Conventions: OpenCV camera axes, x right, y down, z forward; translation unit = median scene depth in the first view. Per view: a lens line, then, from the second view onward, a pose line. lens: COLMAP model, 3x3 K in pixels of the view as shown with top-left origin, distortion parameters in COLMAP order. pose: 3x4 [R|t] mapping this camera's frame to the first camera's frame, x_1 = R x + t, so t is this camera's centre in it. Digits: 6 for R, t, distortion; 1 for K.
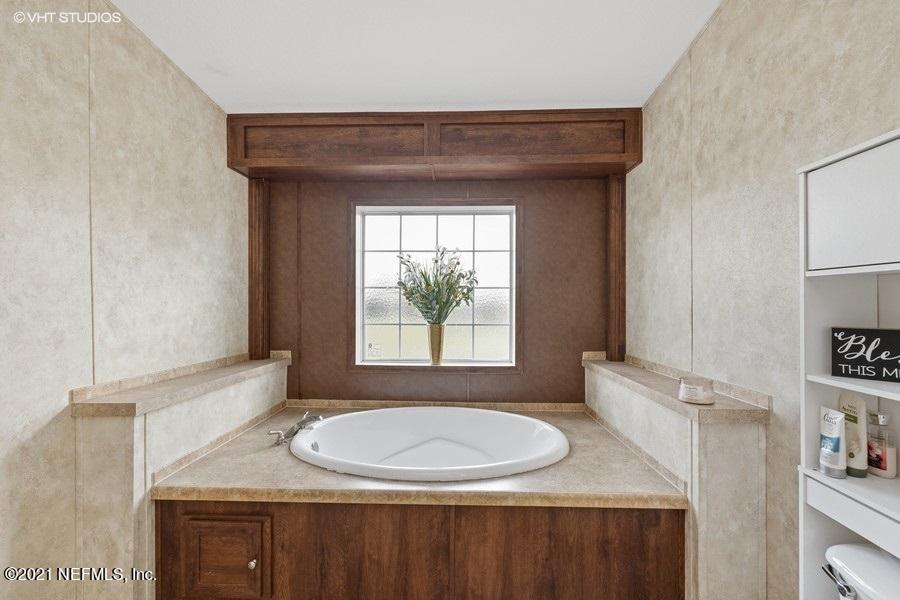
lens RADIAL K [[381.1, 0, 449.5], [0, 381.1, 301.9], [0, 0, 1]] dist [0.000668, 0.000623]
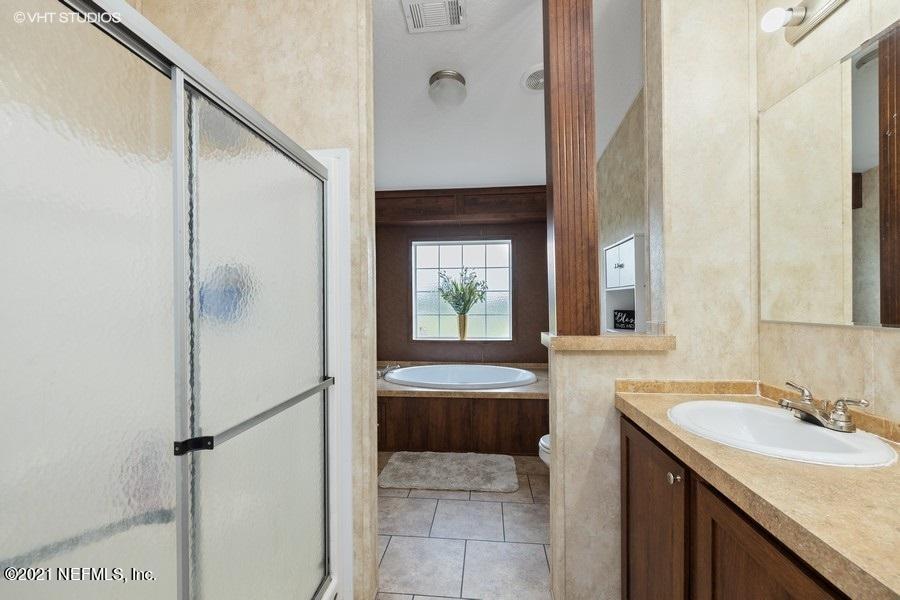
lens RADIAL K [[381.1, 0, 448.0], [0, 381.1, 298.6], [0, 0, 1]] dist [0.000668, 0.000623]
pose [[0.997678, -0.009207, -0.067477, 0.014079], [0.009182, 0.999958, -0.000675, -0.007539], [0.067481, 0.000054, 0.997721, -0.607194]]
